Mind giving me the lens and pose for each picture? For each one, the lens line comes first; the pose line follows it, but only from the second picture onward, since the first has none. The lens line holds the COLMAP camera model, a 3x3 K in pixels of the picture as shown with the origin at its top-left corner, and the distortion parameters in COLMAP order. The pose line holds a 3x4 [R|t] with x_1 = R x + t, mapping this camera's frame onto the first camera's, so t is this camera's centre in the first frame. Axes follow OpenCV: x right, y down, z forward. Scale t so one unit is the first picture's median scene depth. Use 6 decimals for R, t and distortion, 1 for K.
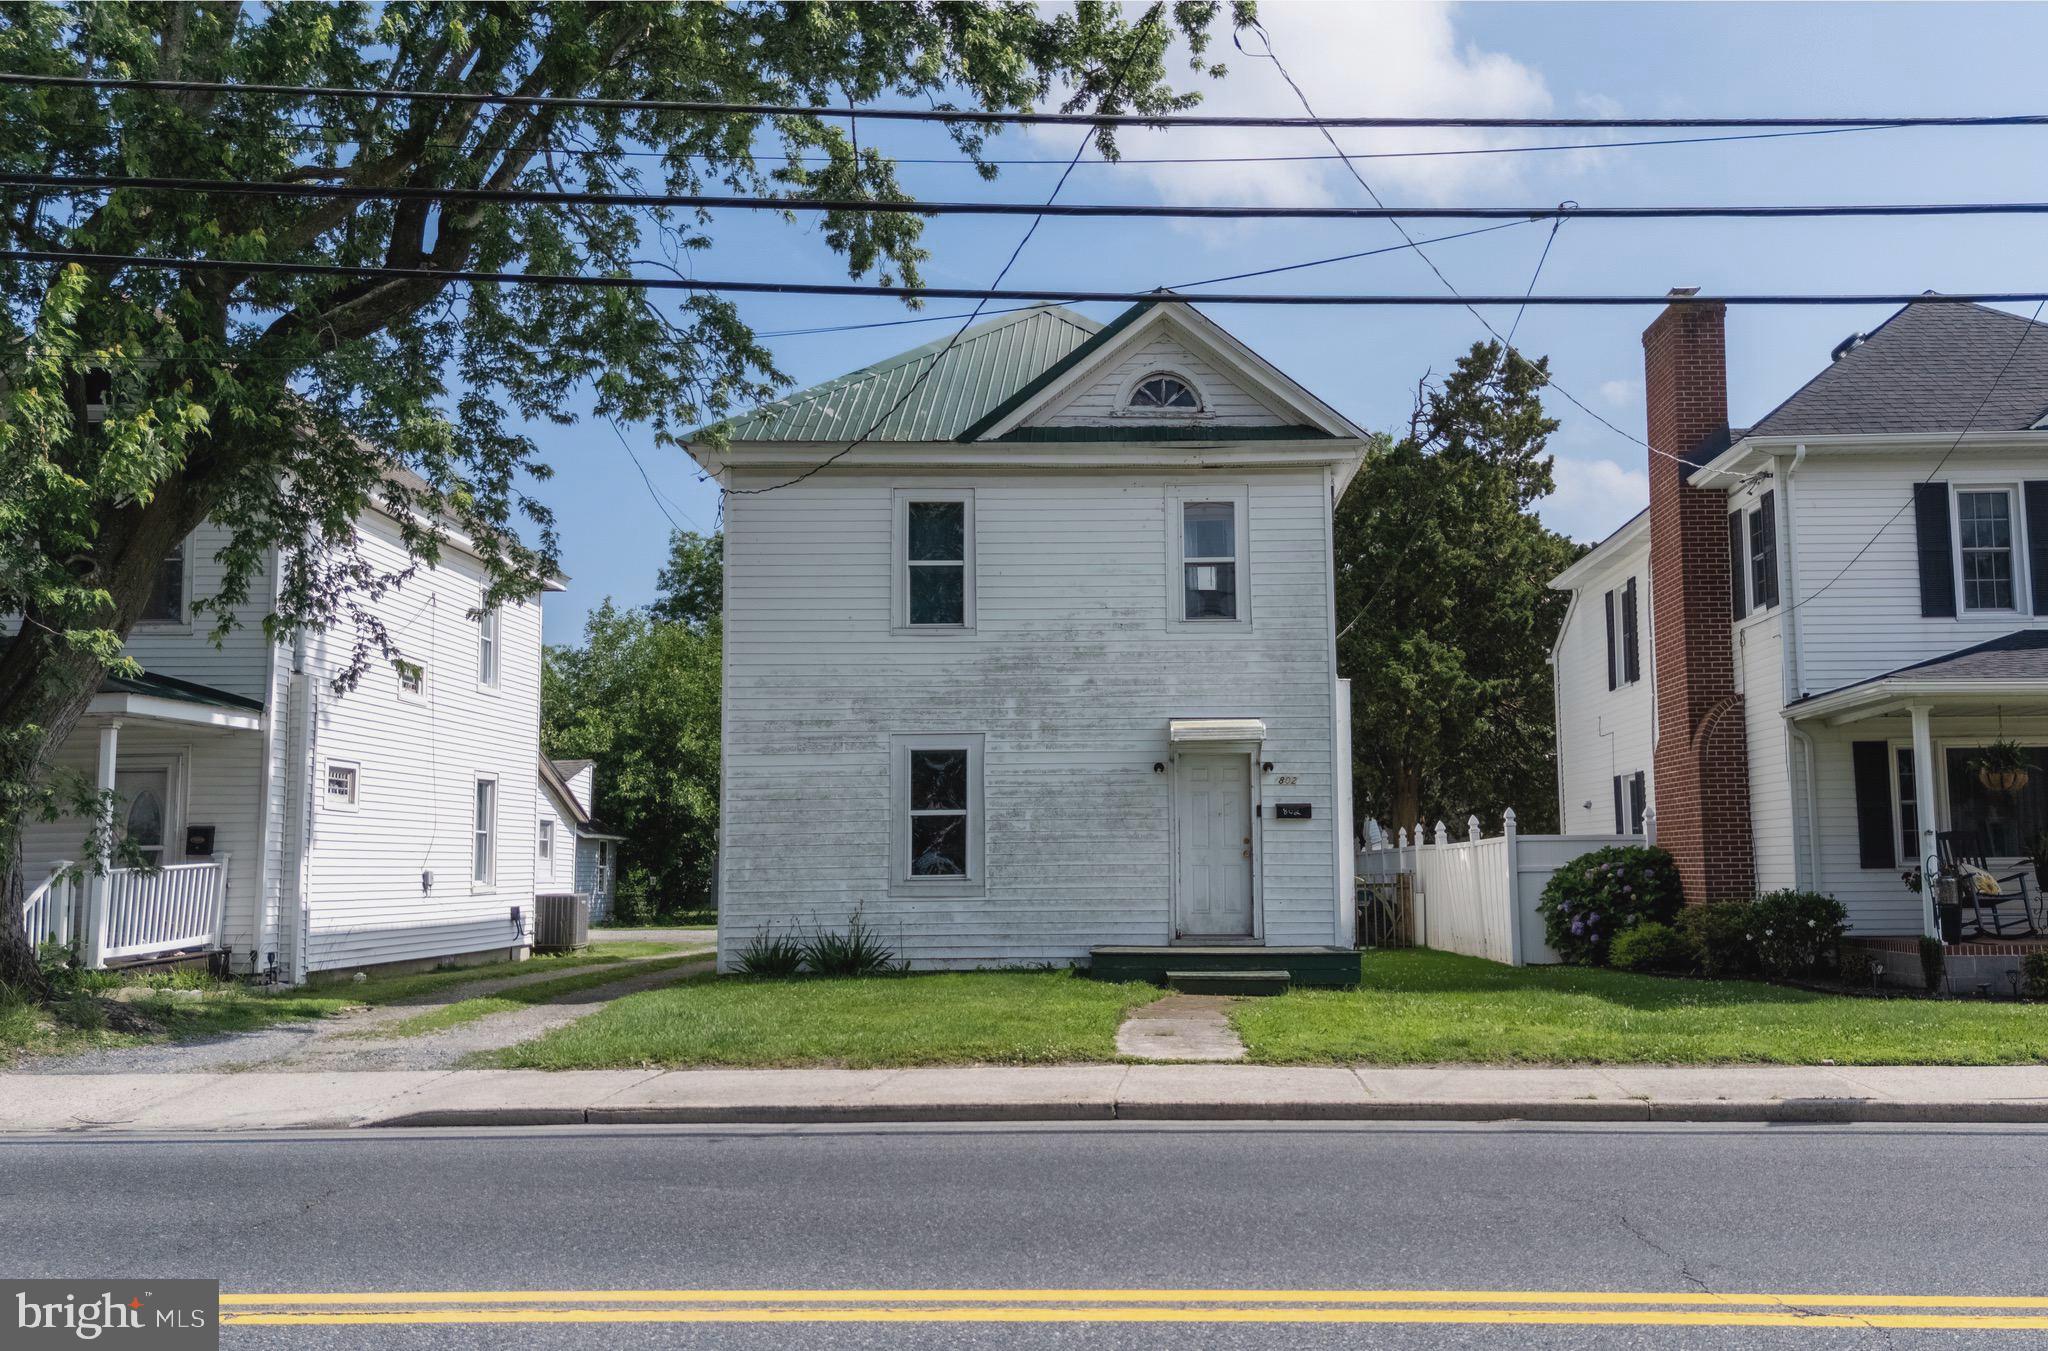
lens RADIAL K [[1755.4, 0, 1024.0], [0, 1755.4, 675.5], [0, 0, 1]] dist [0.079874, 0.011114]
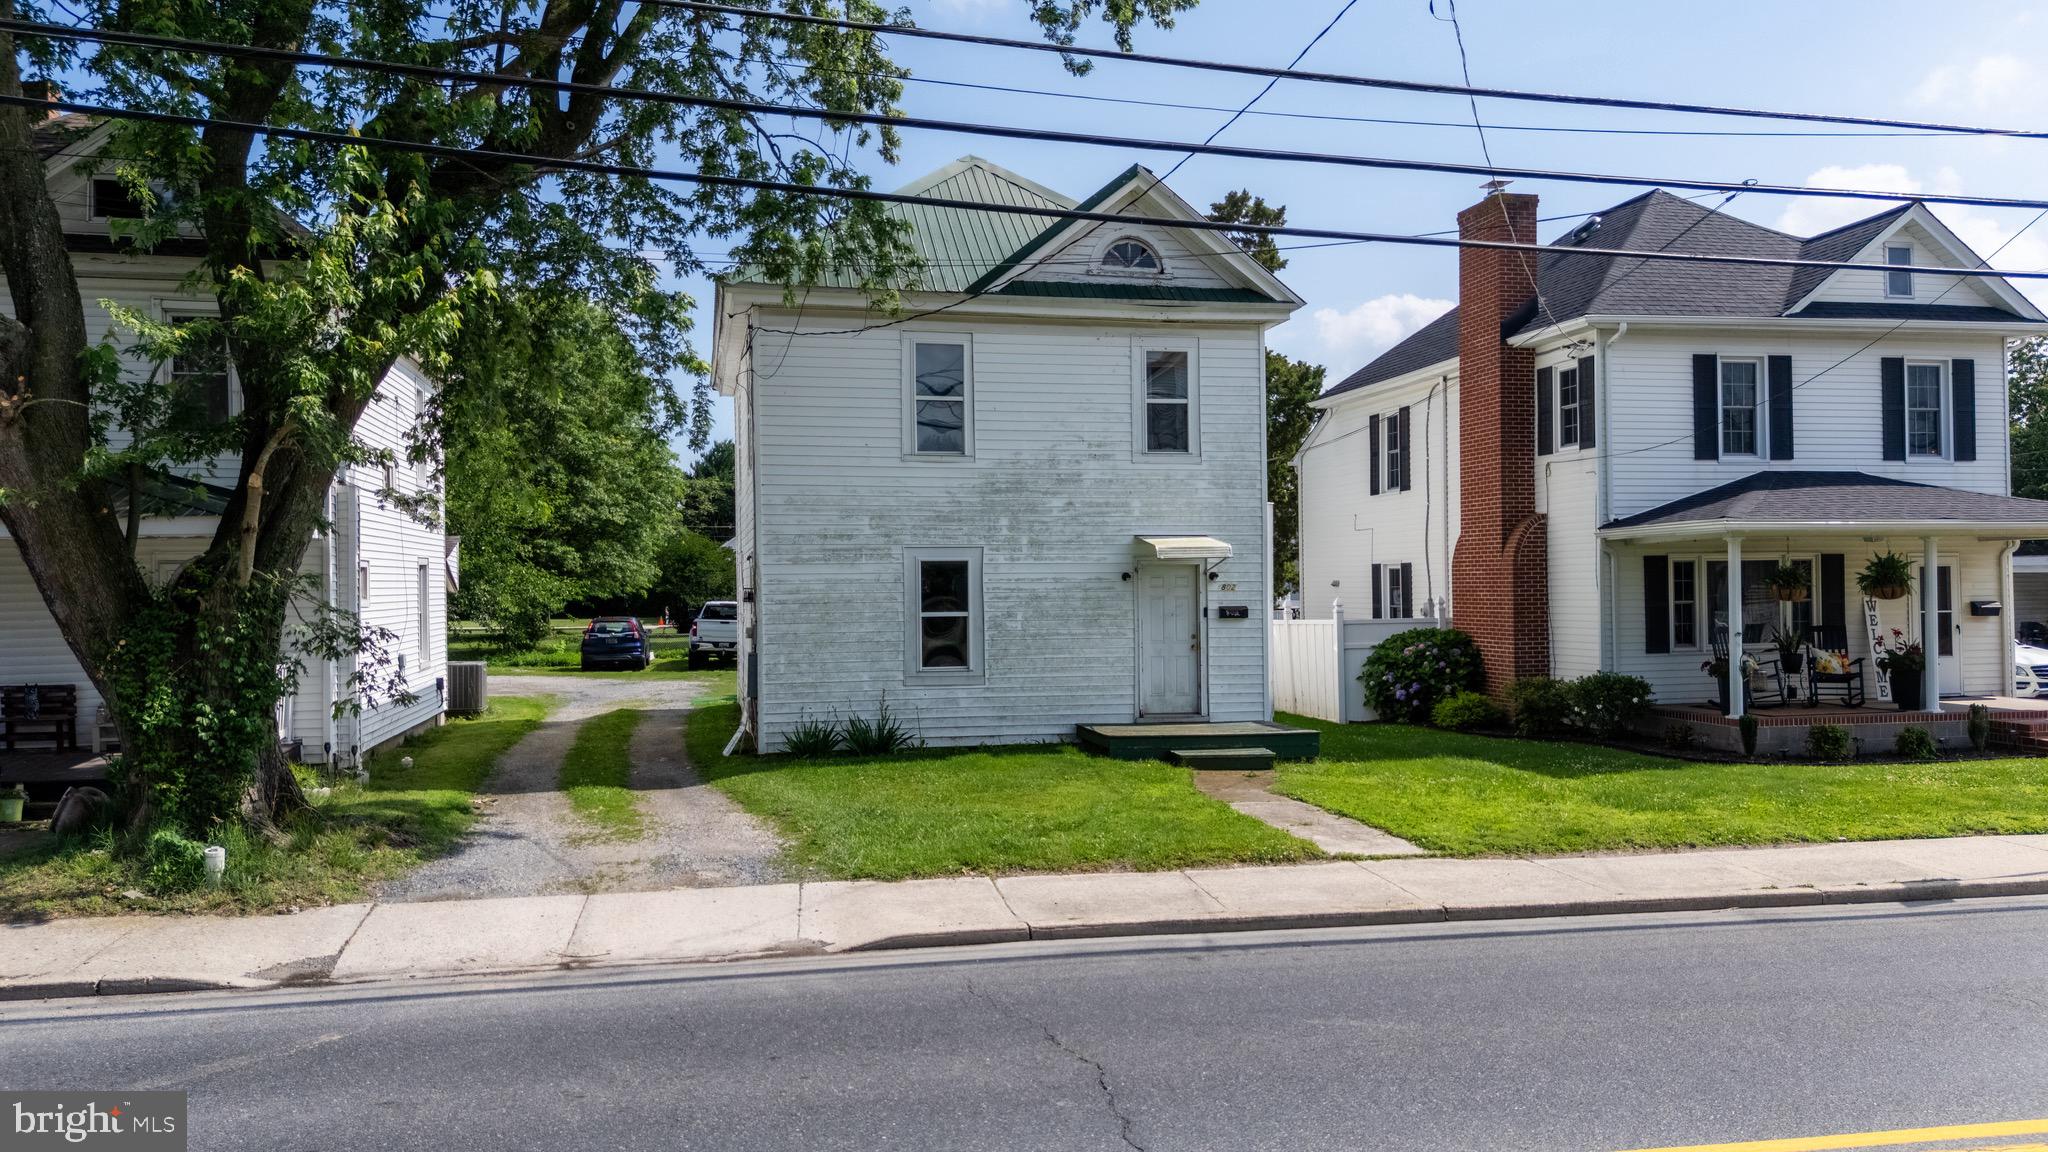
lens RADIAL K [[1498.4, 0, 1023.3], [0, 1498.4, 610.7], [0, 0, 1]] dist [0.094416, -0.004967]
pose [[0.977282, -0.003100, 0.211921, -0.208049], [-0.020945, 0.993586, 0.111123, -0.036537], [-0.210906, -0.113038, 0.970949, 0.016478]]
